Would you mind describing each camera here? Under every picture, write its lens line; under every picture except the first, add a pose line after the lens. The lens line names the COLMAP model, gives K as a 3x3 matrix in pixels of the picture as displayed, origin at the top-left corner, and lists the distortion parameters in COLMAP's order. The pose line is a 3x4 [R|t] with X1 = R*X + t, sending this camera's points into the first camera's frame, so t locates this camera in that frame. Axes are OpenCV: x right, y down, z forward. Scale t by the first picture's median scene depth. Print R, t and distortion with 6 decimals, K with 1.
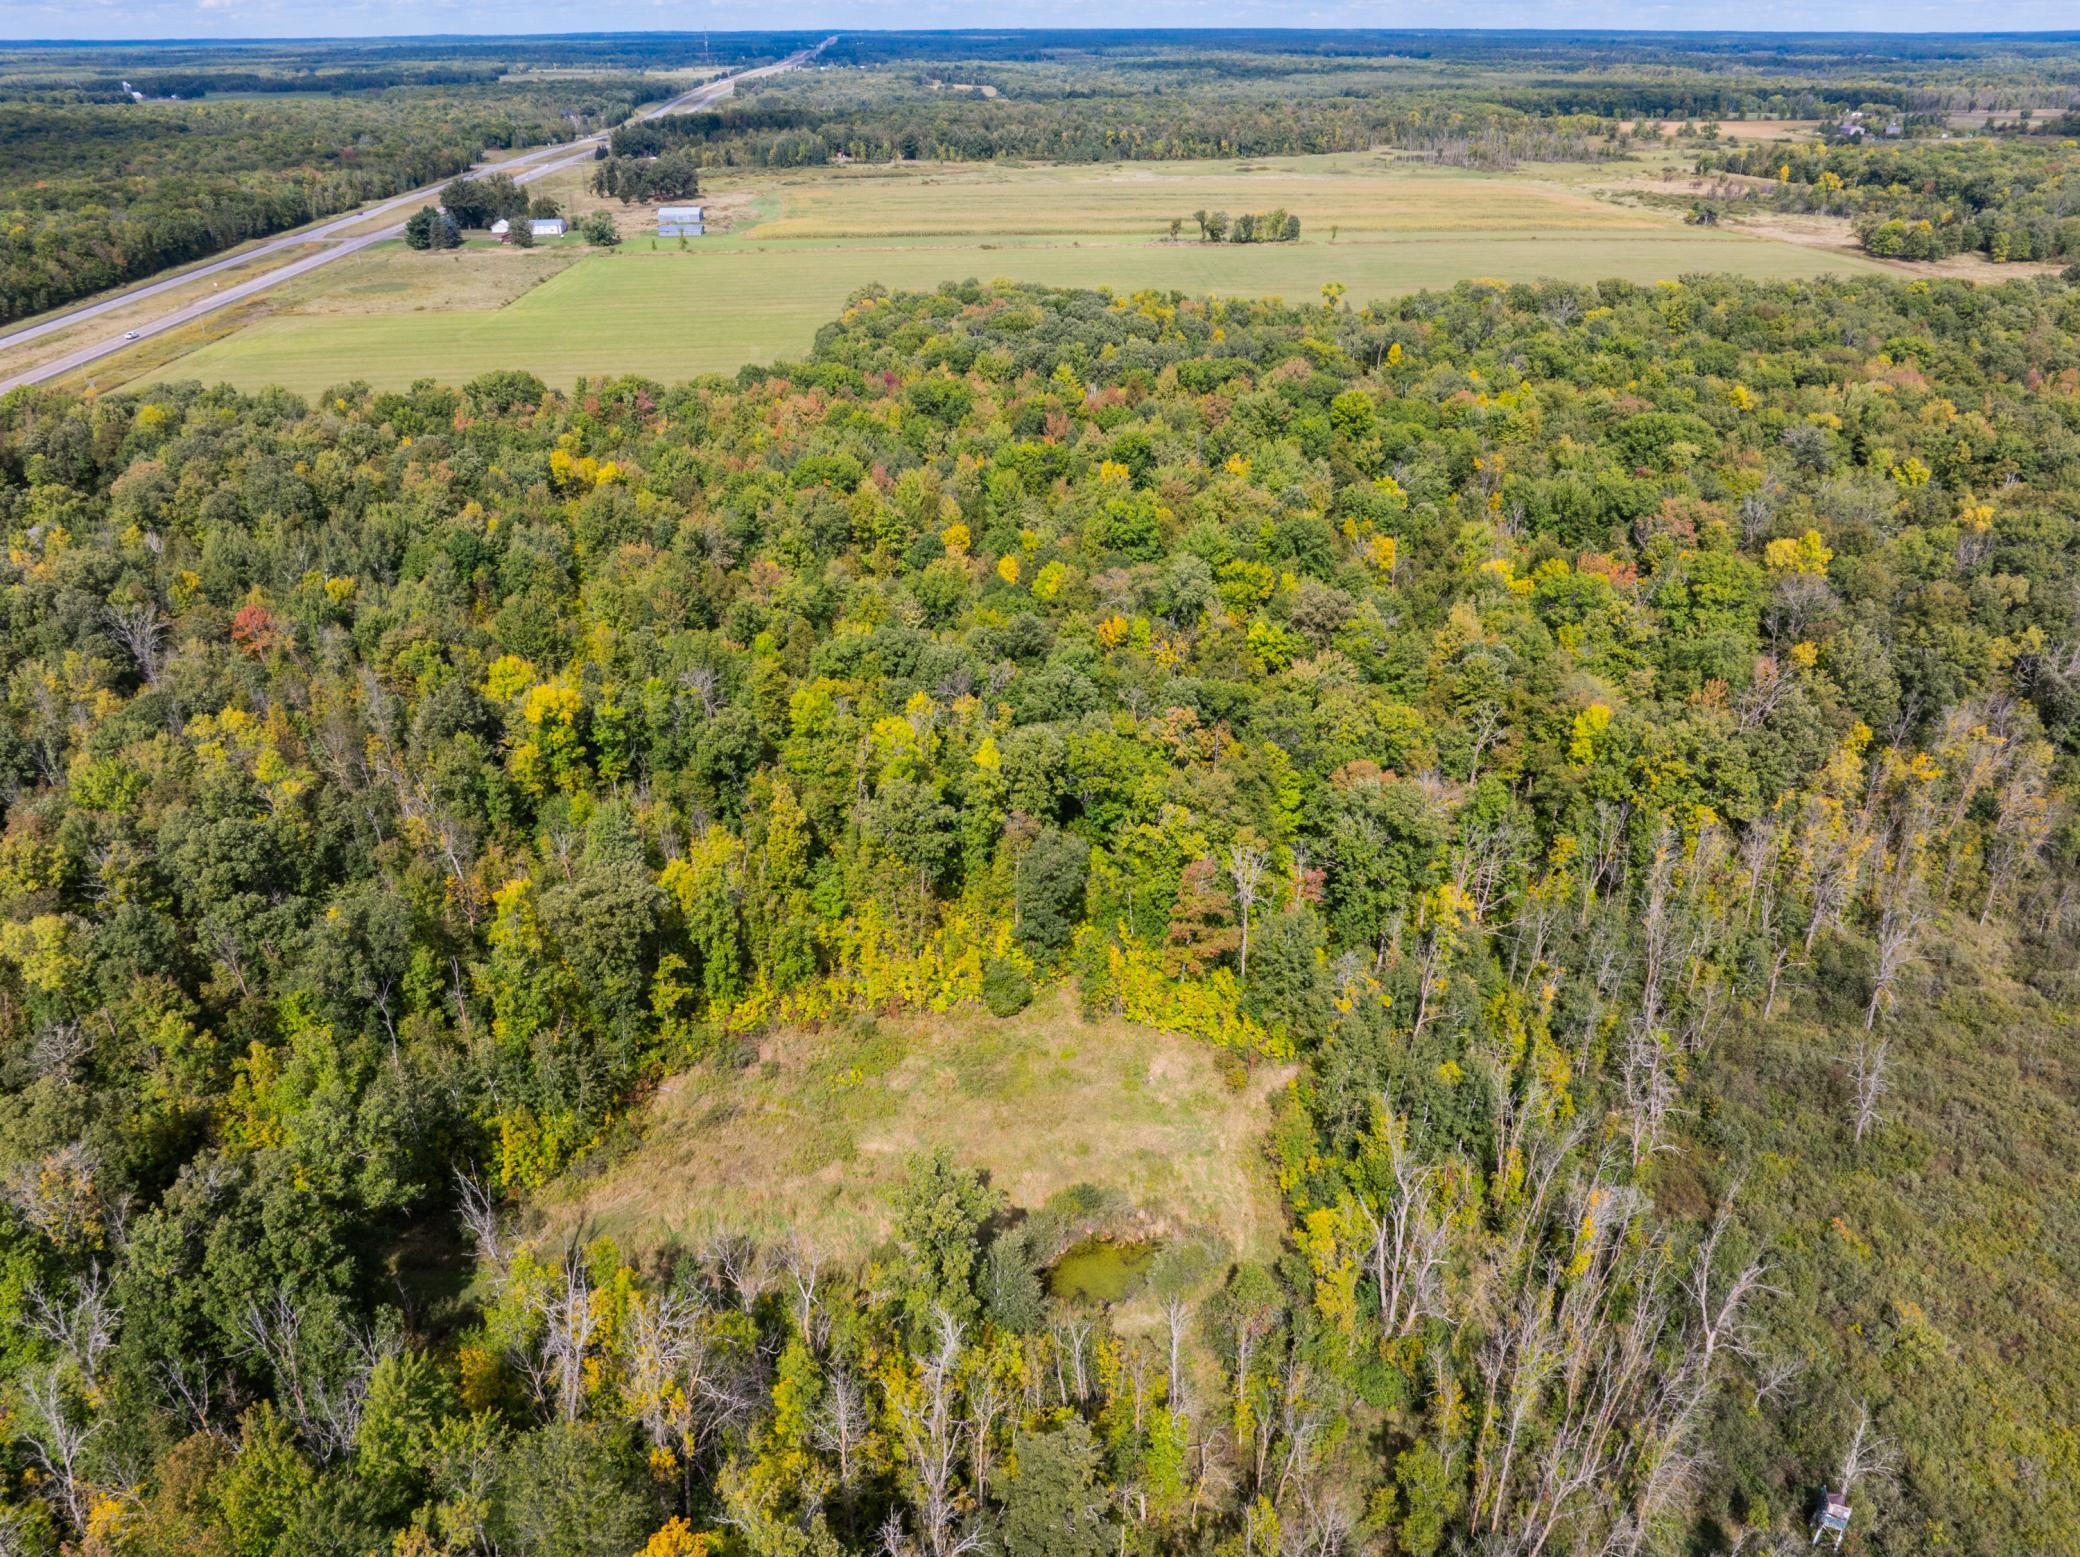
lens RADIAL K [[1471.6, 0, 1040.0], [0, 1471.6, 778.5], [0, 0, 1]] dist [-0.034979, 0.007554]
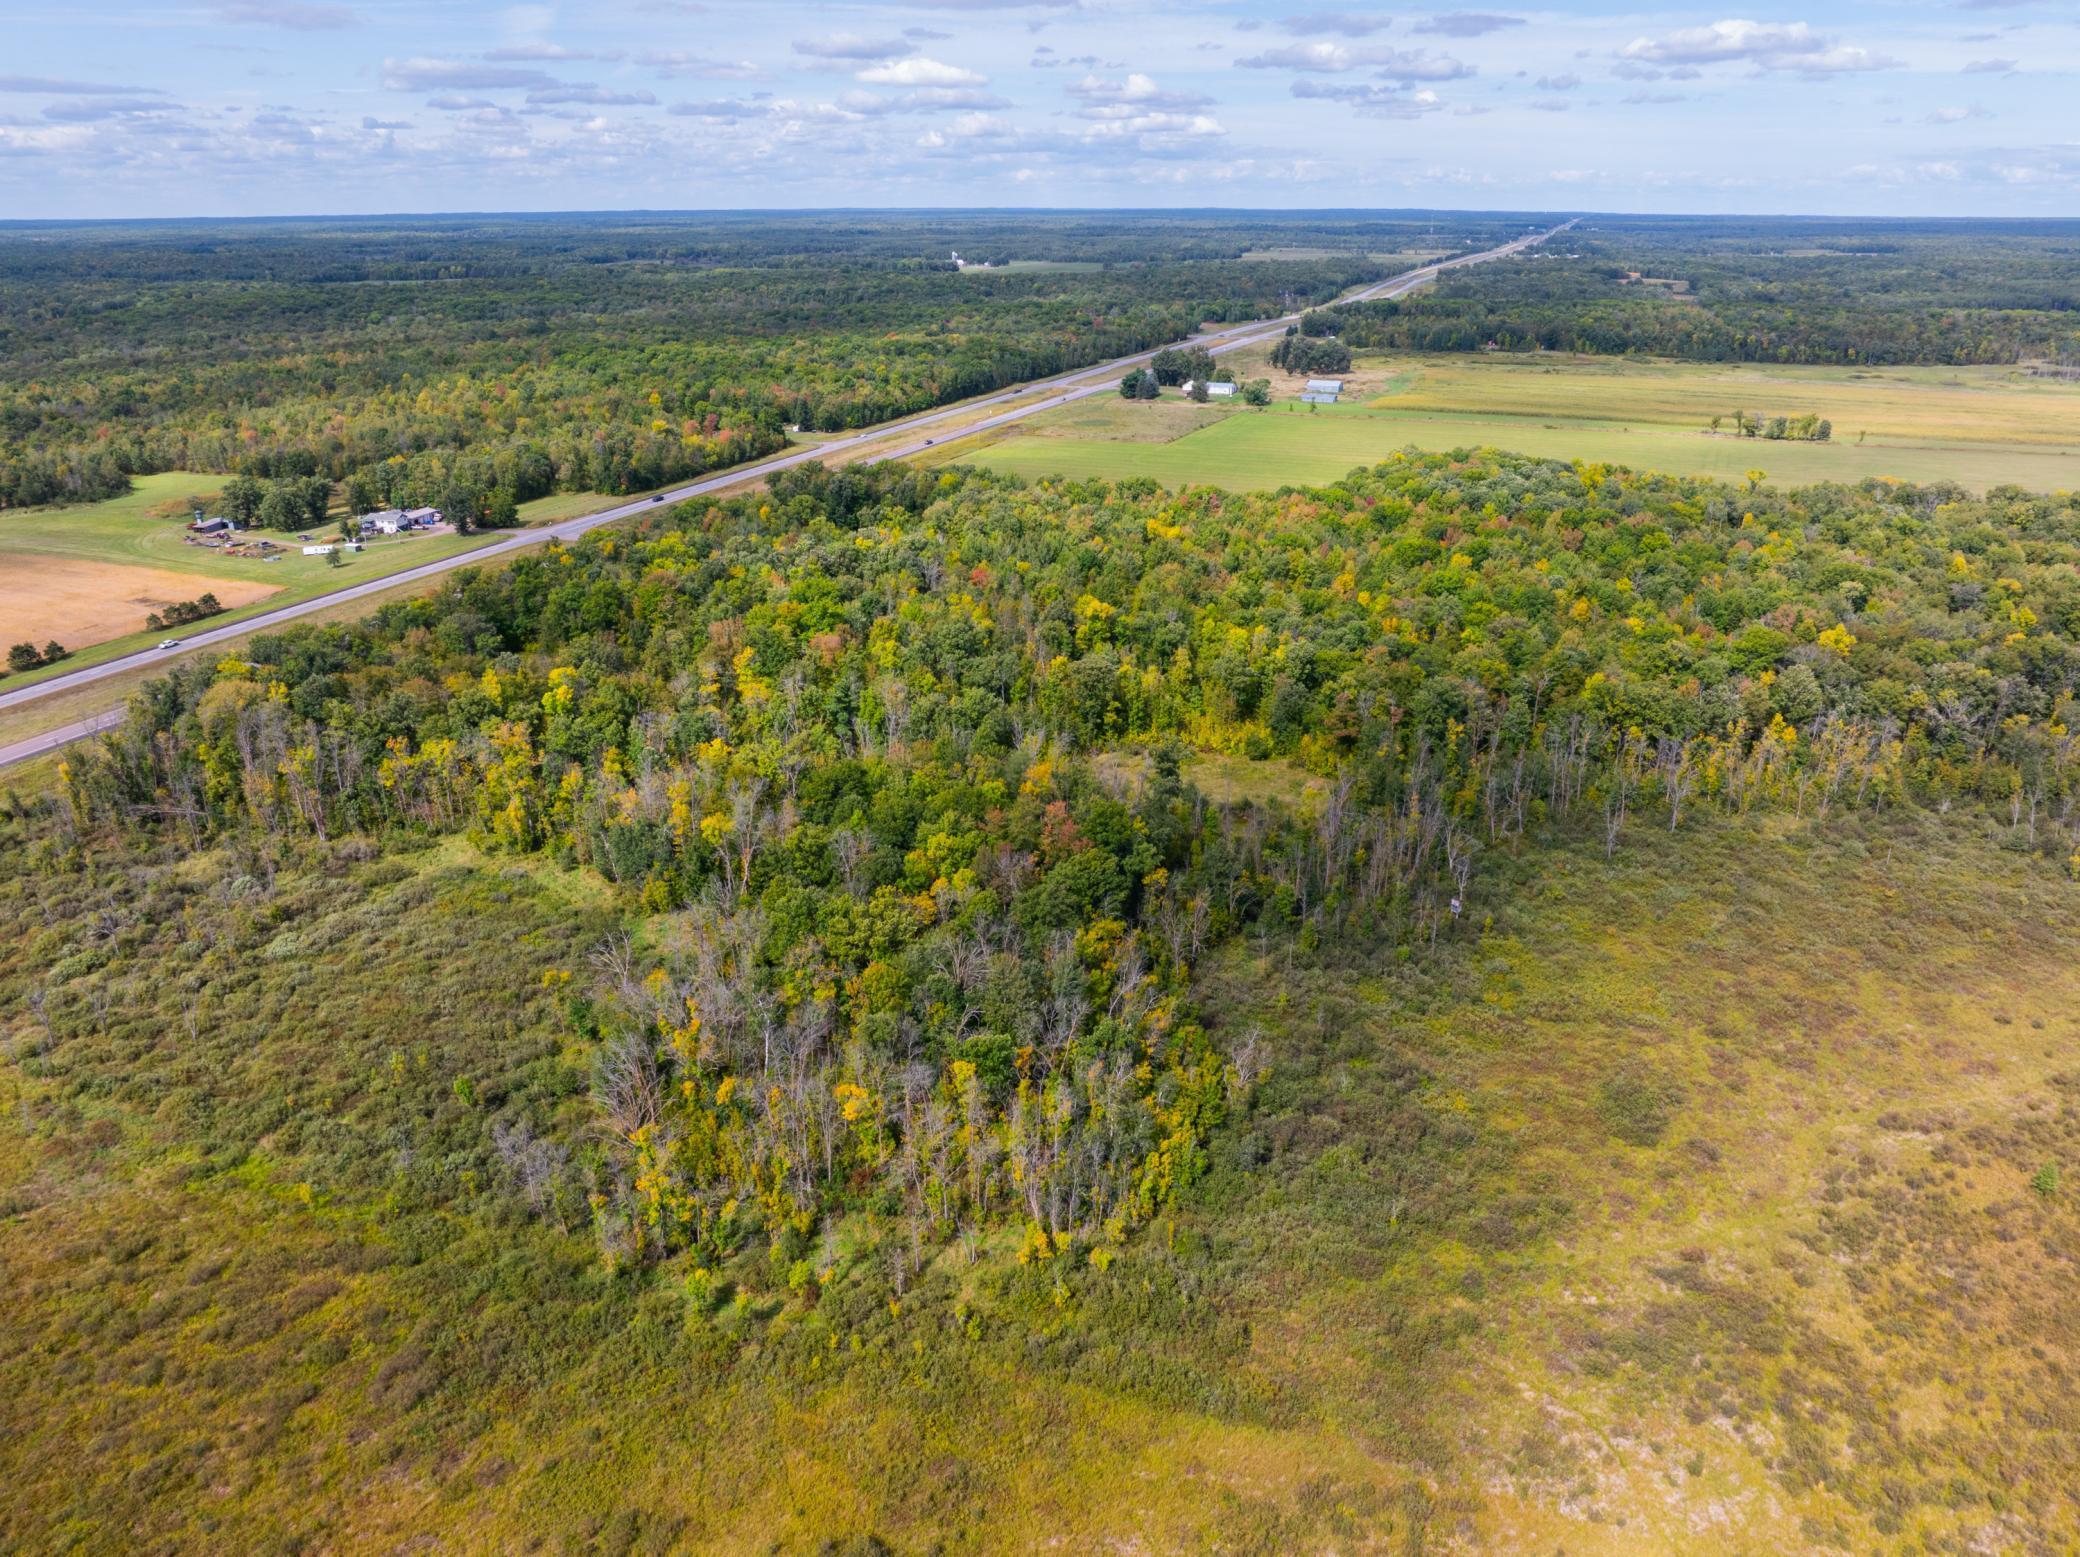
lens RADIAL K [[1471.6, 0, 1040.0], [0, 1471.6, 778.5], [0, 0, 1]] dist [-0.034979, 0.007554]
pose [[0.895705, 0.165317, -0.412774, 0.174047], [-0.206612, 0.976752, -0.057149, 0.110666], [0.393730, 0.136473, 0.909039, -0.322256]]
